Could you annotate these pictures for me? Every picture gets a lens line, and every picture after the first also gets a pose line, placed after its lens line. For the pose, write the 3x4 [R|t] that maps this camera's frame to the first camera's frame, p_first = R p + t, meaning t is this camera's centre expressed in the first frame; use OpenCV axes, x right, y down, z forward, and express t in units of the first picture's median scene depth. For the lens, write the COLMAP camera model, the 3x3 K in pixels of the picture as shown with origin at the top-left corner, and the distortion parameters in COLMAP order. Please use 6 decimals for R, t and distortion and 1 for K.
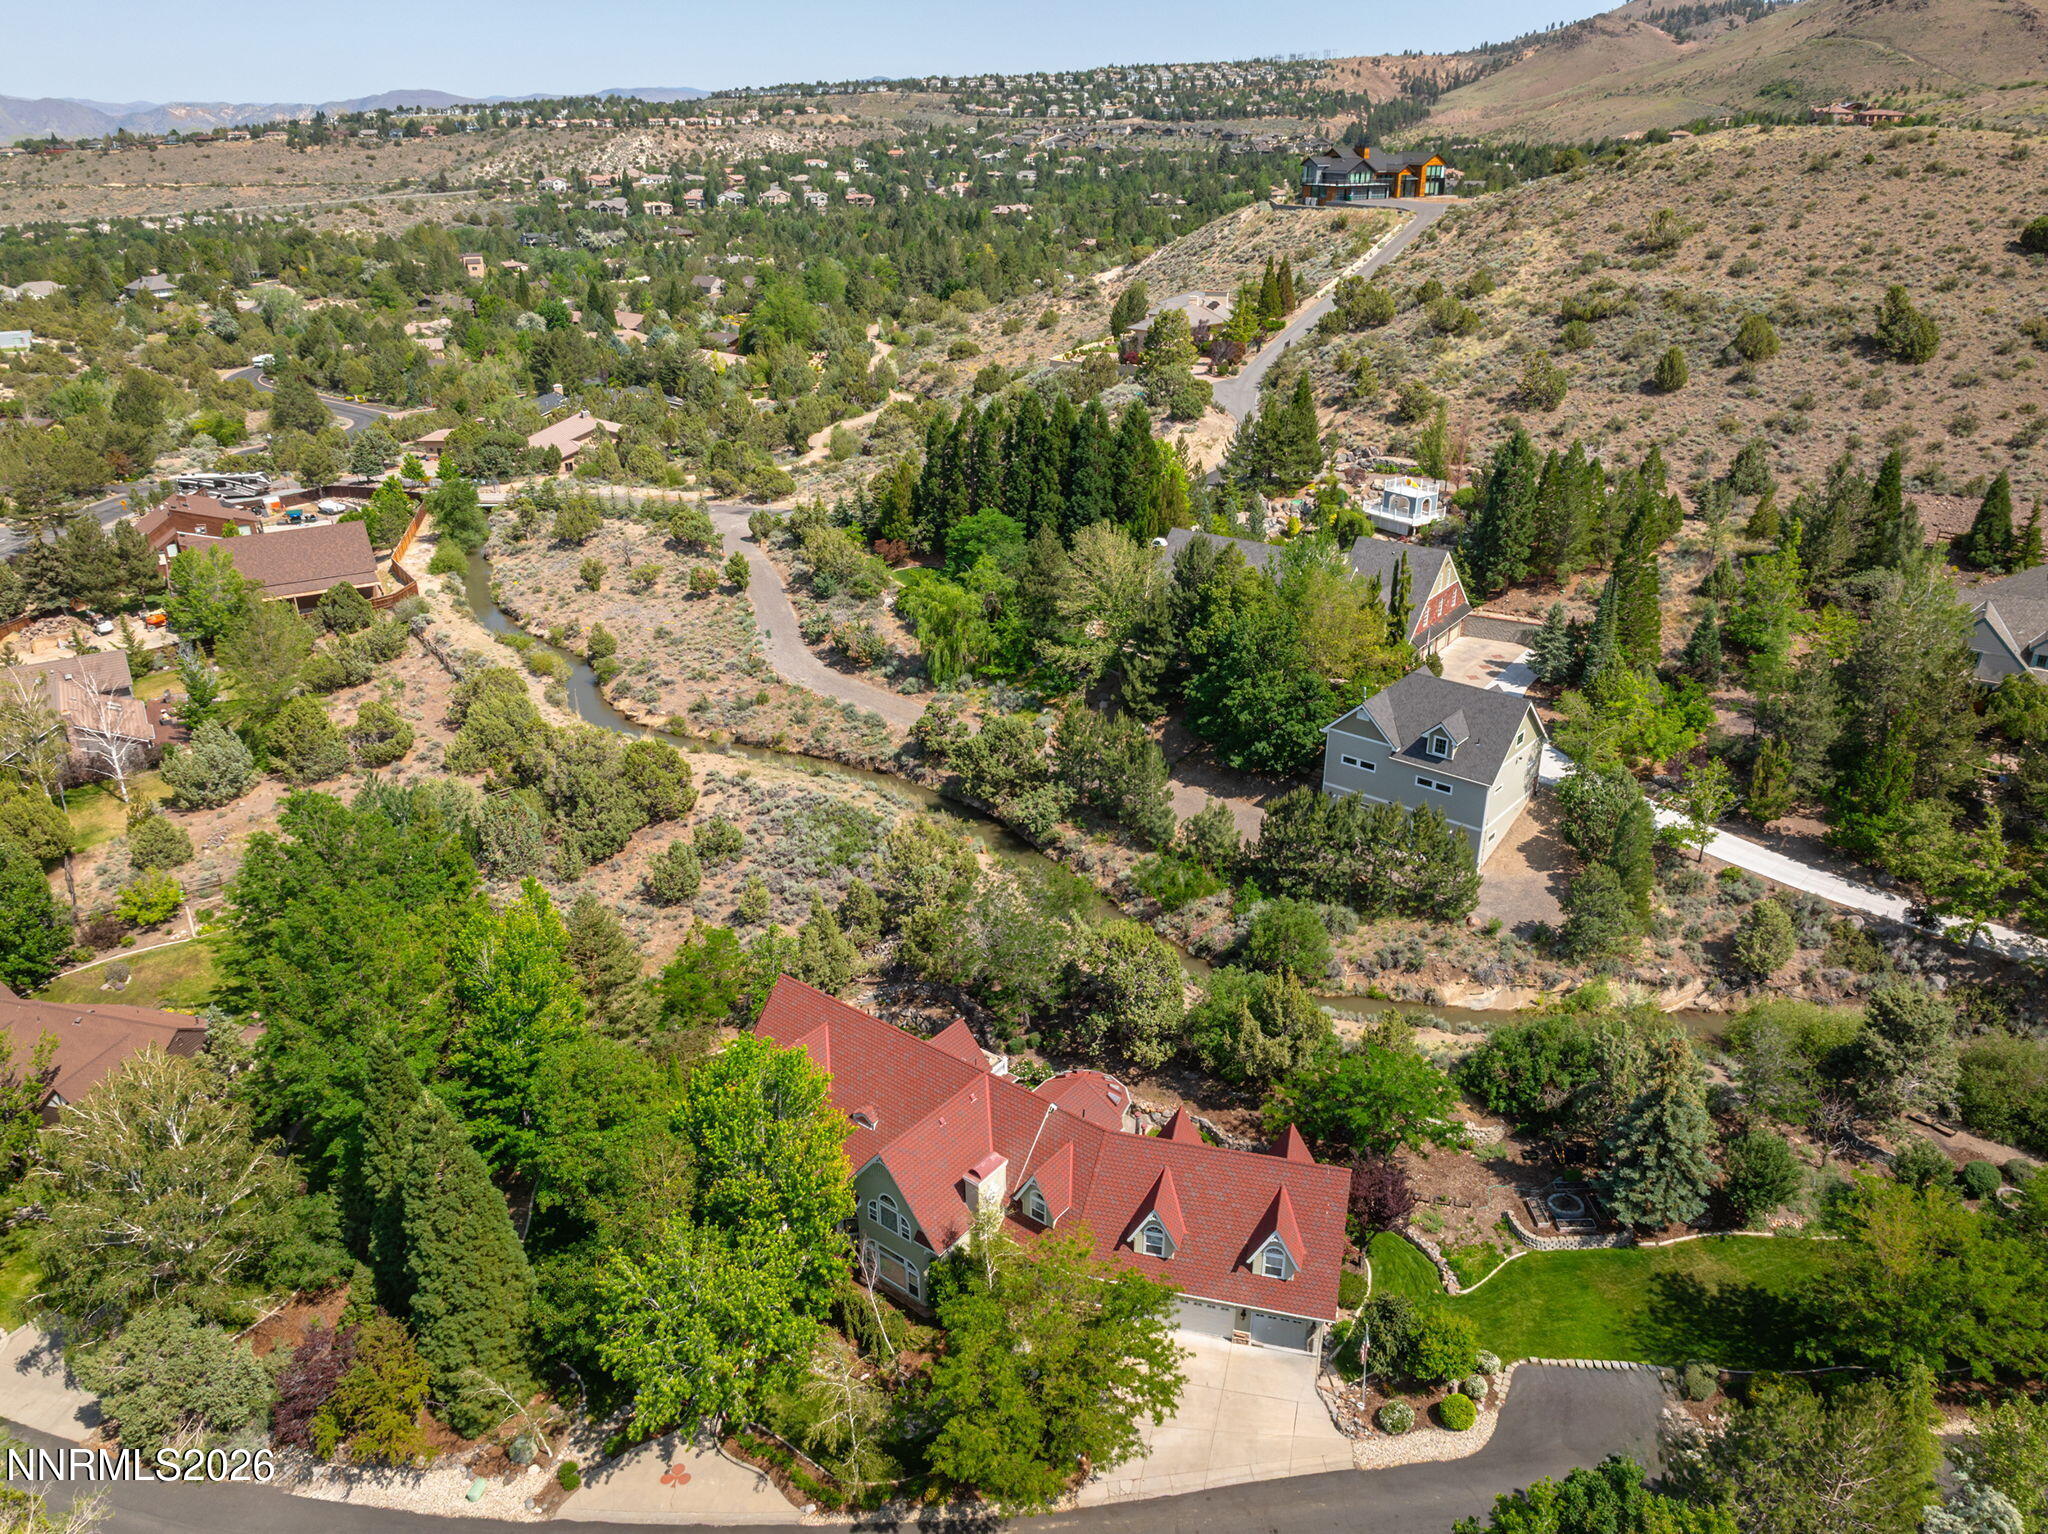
lens RADIAL K [[1438.9, 0, 1034.1], [0, 1438.9, 769.6], [0, 0, 1]] dist [-0.028693, 0.013449]
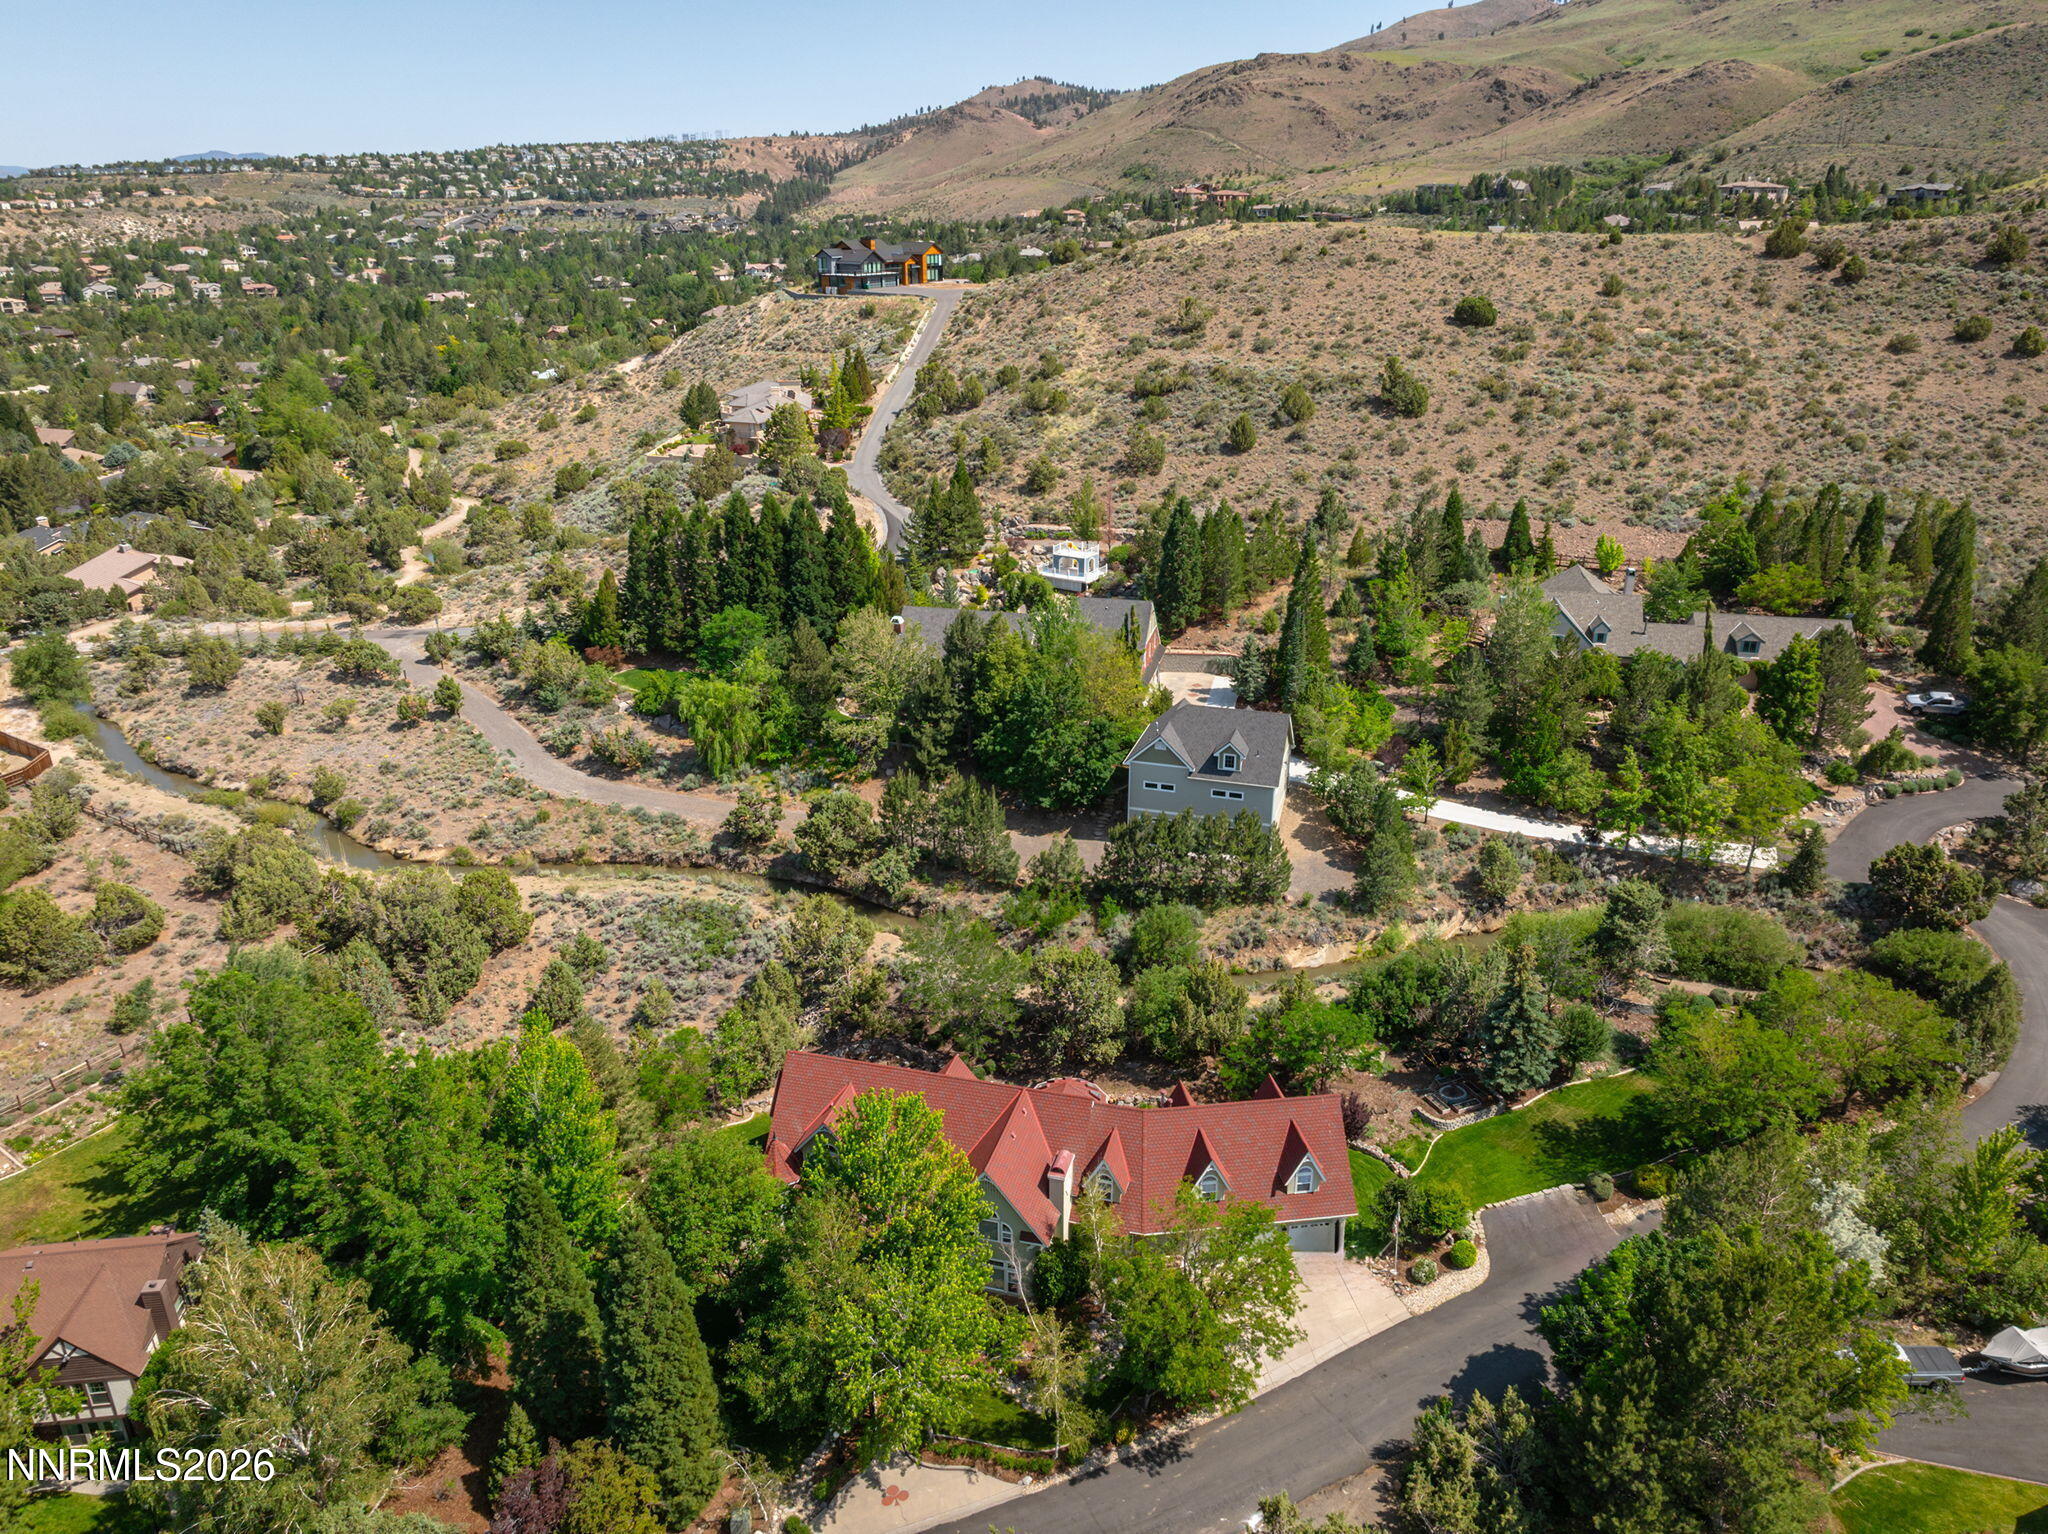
lens RADIAL K [[1438.9, 0, 1022.4], [0, 1438.9, 771.2], [0, 0, 1]] dist [-0.028693, 0.013449]
pose [[0.924581, -0.141231, 0.353840, -0.240869], [0.156129, 0.987641, -0.013757, -0.014924], [-0.347524, 0.067964, 0.935205, -0.055434]]
